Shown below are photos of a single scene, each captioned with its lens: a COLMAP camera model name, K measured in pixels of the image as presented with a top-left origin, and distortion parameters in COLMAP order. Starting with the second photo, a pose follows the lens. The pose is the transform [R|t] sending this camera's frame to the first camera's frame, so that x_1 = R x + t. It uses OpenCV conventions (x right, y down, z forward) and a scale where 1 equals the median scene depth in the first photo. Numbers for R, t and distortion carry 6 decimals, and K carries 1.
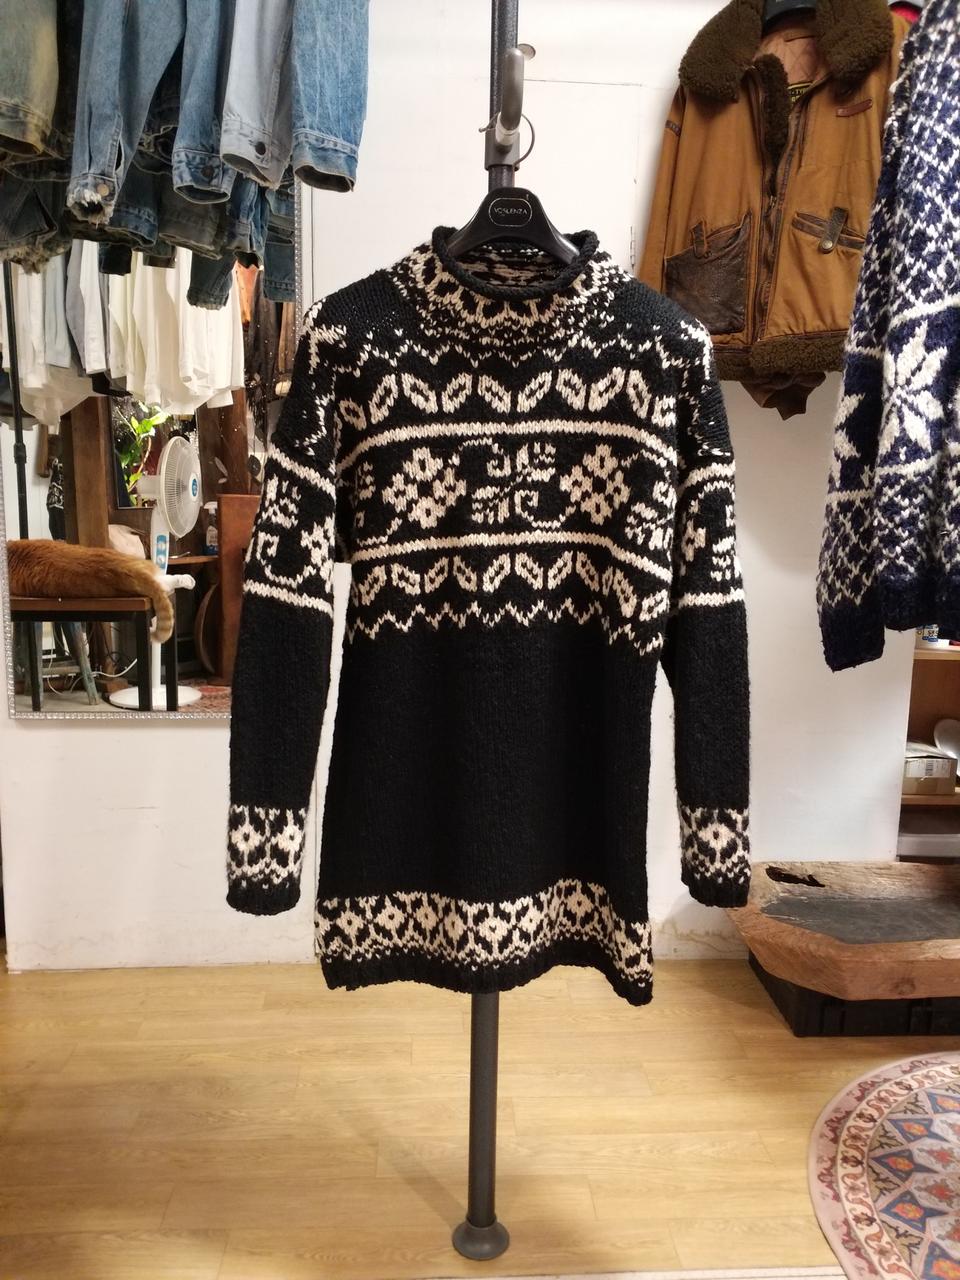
lens RADIAL K [[968.9, 0, 495.5], [0, 968.9, 653.5], [0, 0, 1]] dist [0.035021, -0.086450]
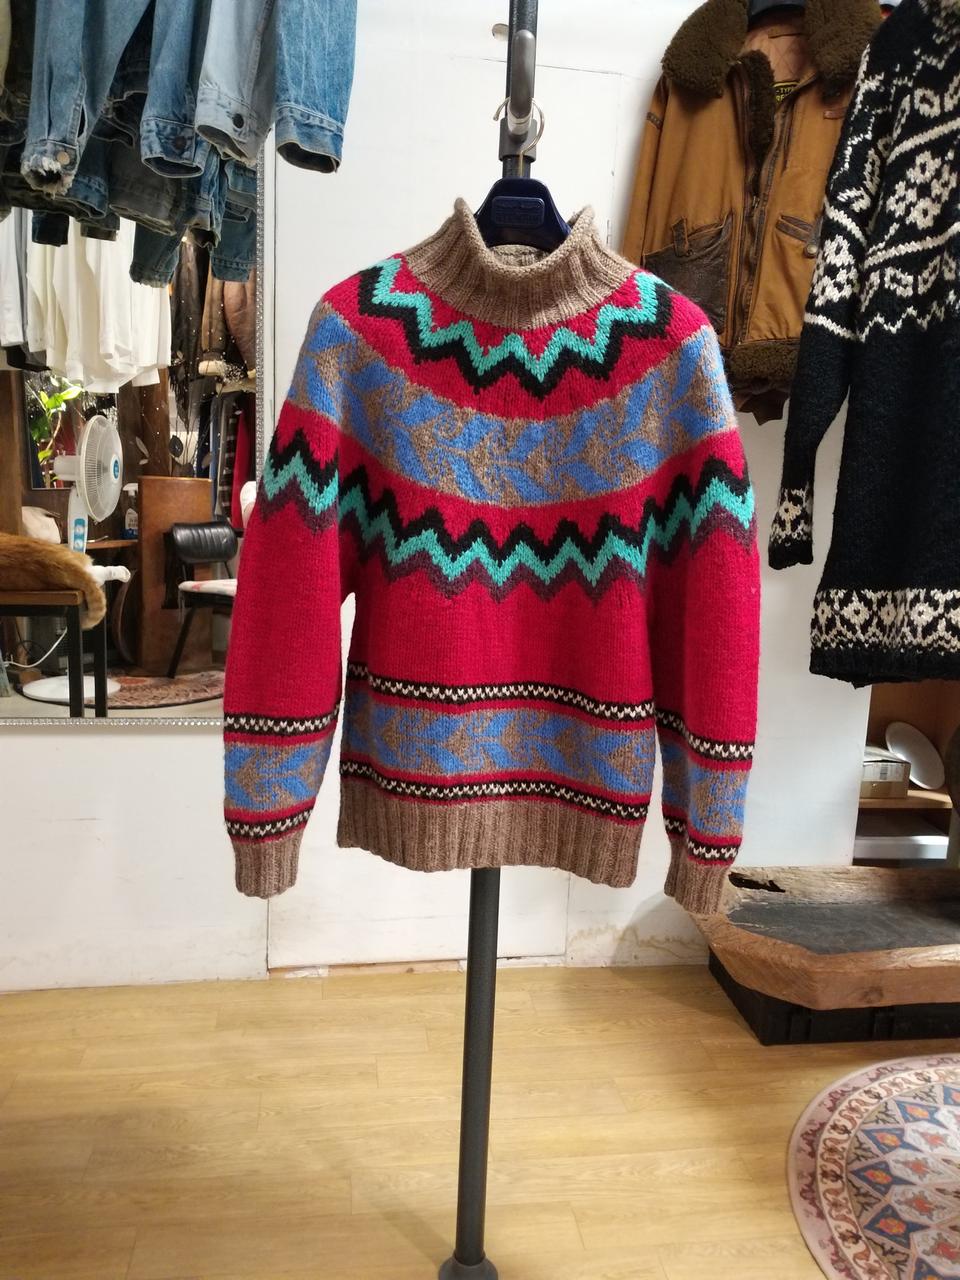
lens RADIAL K [[971.8, 0, 496.6], [0, 971.8, 653.8], [0, 0, 1]] dist [0.036742, -0.087914]
pose [[0.996099, 0.007312, 0.087944, -0.059774], [-0.008709, 0.999842, 0.015511, -0.023167], [-0.087817, -0.016216, 0.996005, 0.036735]]
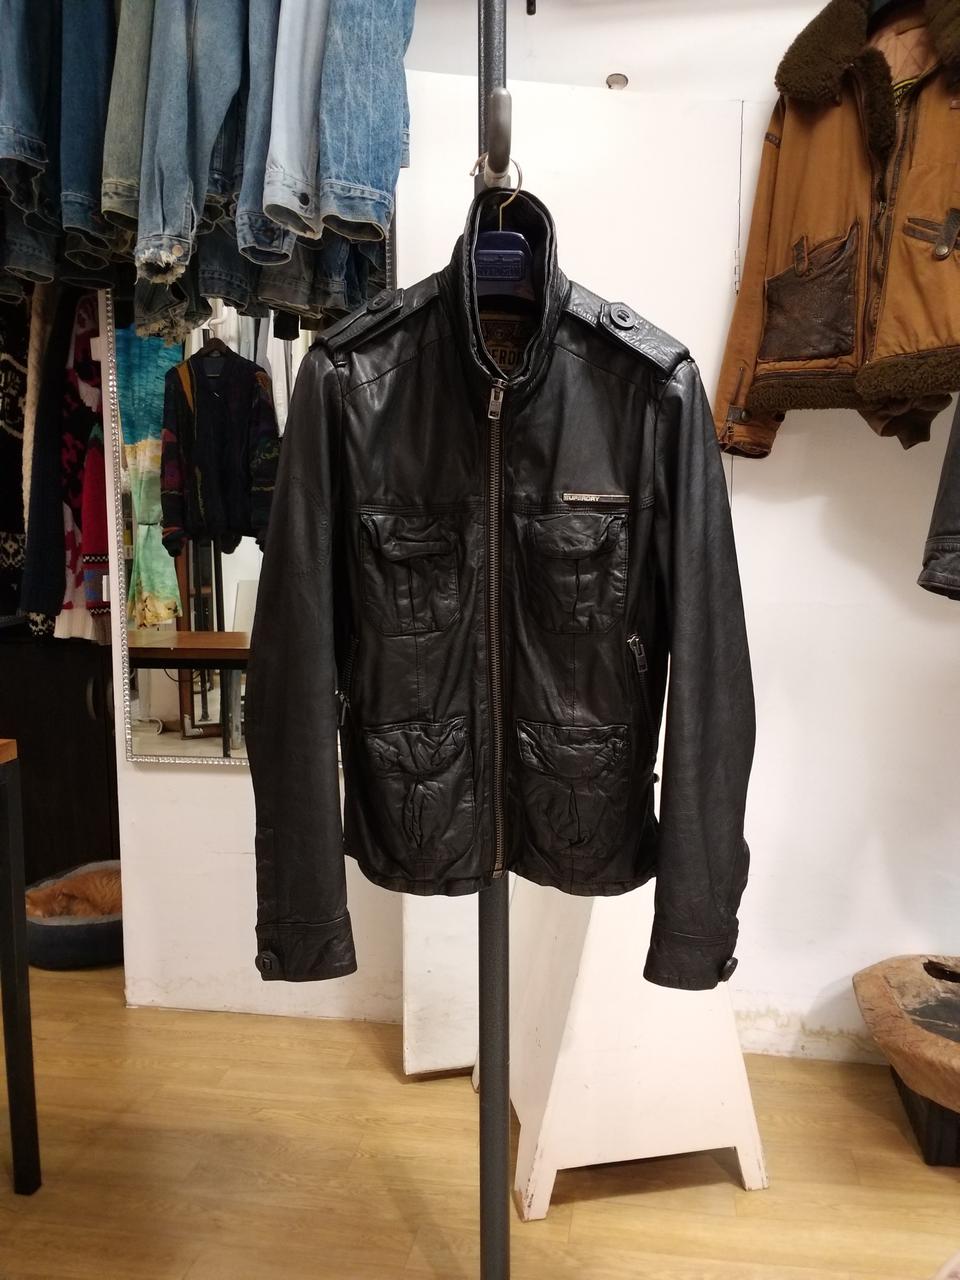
lens RADIAL K [[975.8, 0, 502.0], [0, 975.8, 660.1], [0, 0, 1]] dist [-0.002882, -0.053322]
pose [[0.973213, 0.006790, -0.229804, 0.157290], [-0.015039, 0.999303, -0.034164, -0.017080], [0.229412, 0.036705, 0.972637, 0.076133]]
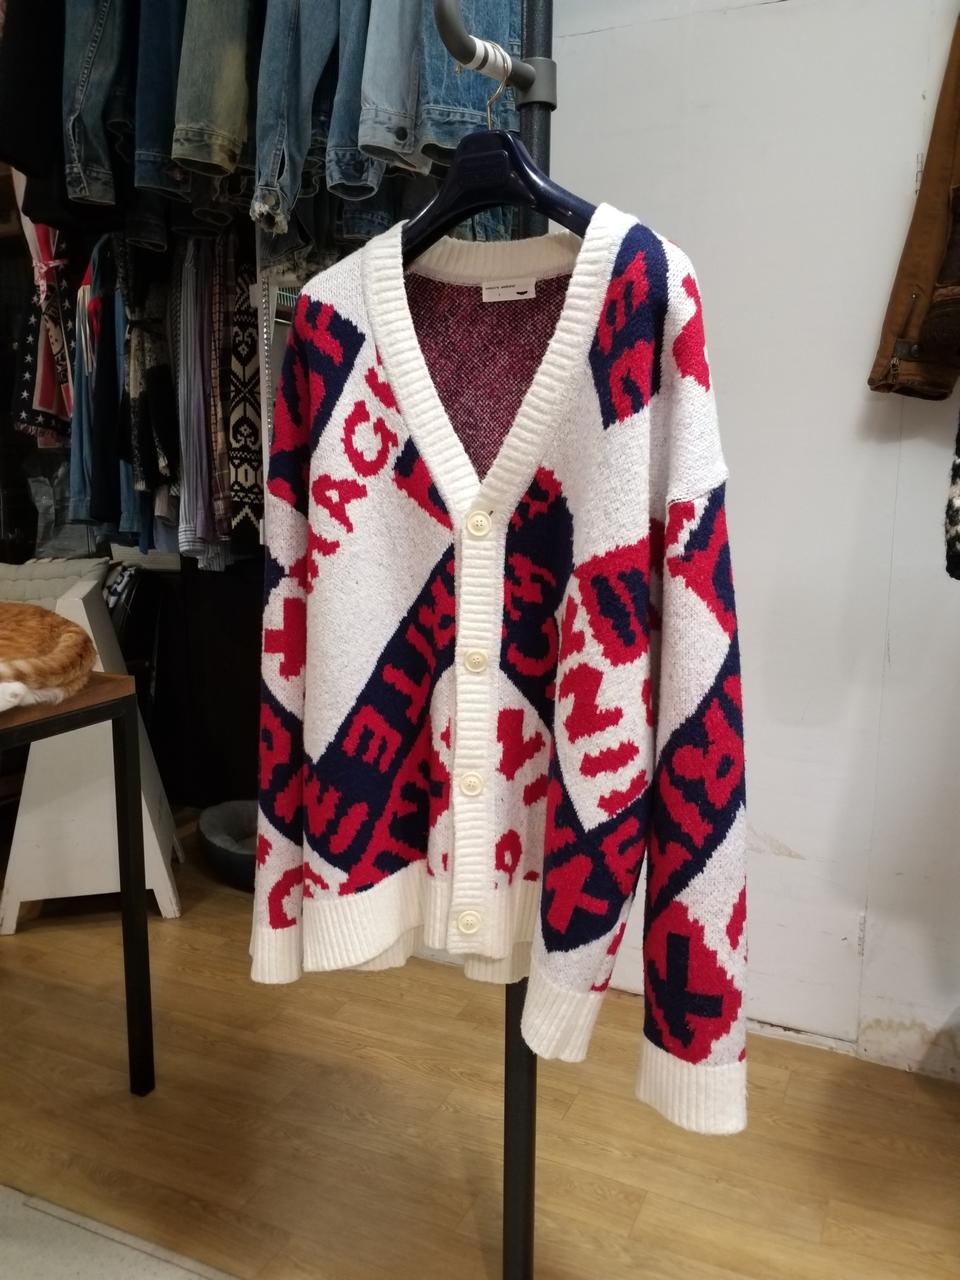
lens RADIAL K [[982.4, 0, 485.4], [0, 982.4, 658.1], [0, 0, 1]] dist [0.003440, -0.035433]
pose [[0.881863, 0.074958, -0.465510, 0.255168], [-0.070397, 0.997148, 0.027205, -0.030594], [0.466222, 0.008779, 0.884624, 0.152328]]
